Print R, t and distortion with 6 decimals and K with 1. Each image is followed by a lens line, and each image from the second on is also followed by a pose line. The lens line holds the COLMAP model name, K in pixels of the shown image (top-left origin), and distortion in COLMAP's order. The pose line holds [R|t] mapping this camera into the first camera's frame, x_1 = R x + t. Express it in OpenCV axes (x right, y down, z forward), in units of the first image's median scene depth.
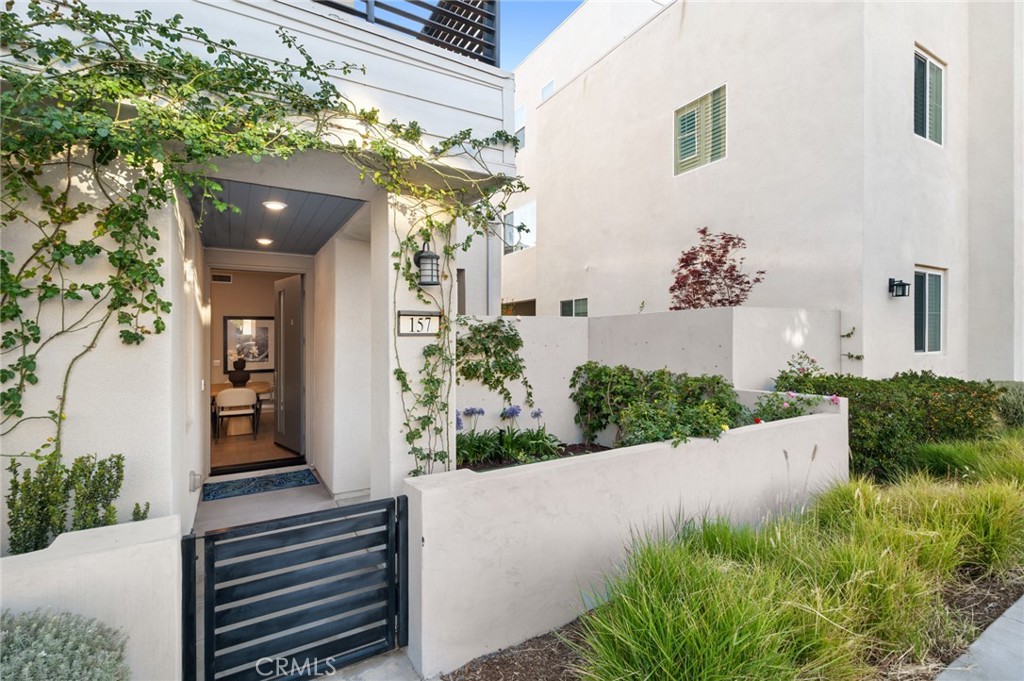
lens RADIAL K [[472.6, 0, 511.3], [0, 472.6, 340.7], [0, 0, 1]] dist [-0.001737, 0.000155]
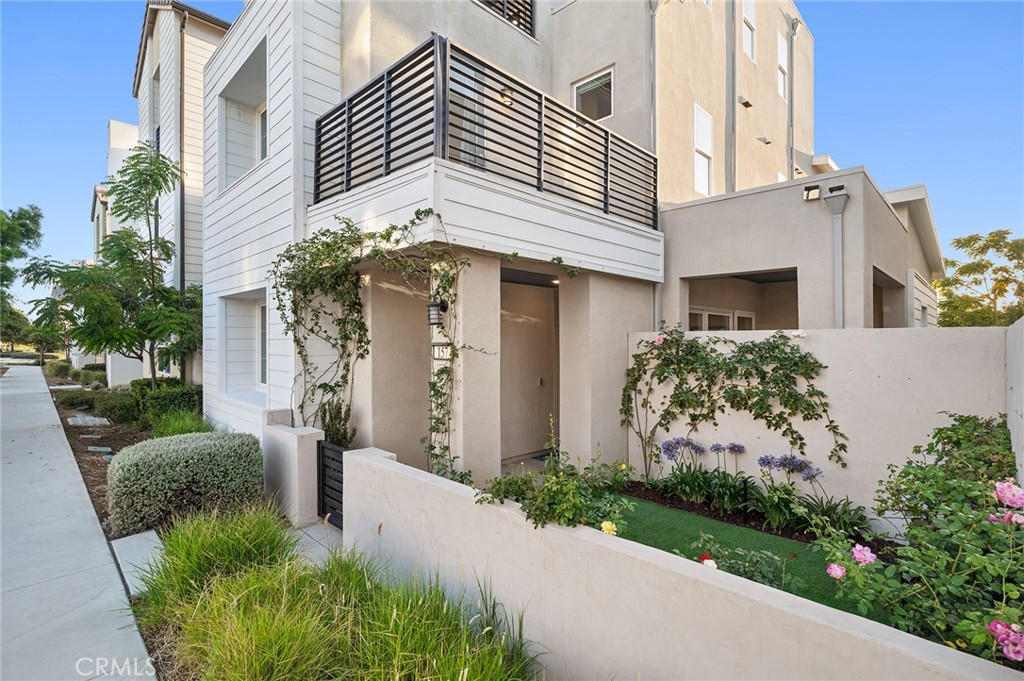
lens RADIAL K [[472.6, 0, 514.4], [0, 472.6, 332.8], [0, 0, 1]] dist [-0.001737, 0.000155]
pose [[0.257987, -0.000772, -0.966148, 1.204266], [-0.007984, 0.999964, -0.002931, -0.087920], [0.966115, 0.008470, 0.257972, 0.834455]]
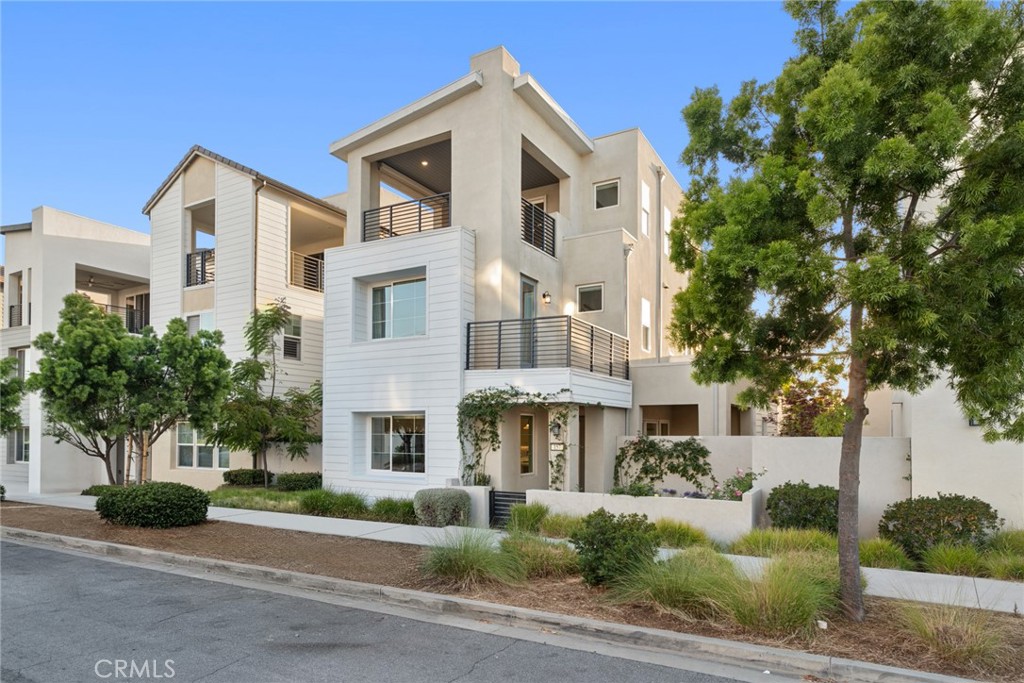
lens RADIAL K [[598.1, 0, 506.3], [0, 598.1, 425.7], [0, 0, 1]] dist [0.032841, 0.000247]
pose [[0.495195, 0.003142, -0.868776, 3.026075], [-0.009606, 0.999952, -0.001859, -0.161472], [0.868728, 0.009266, 0.495202, -1.229029]]
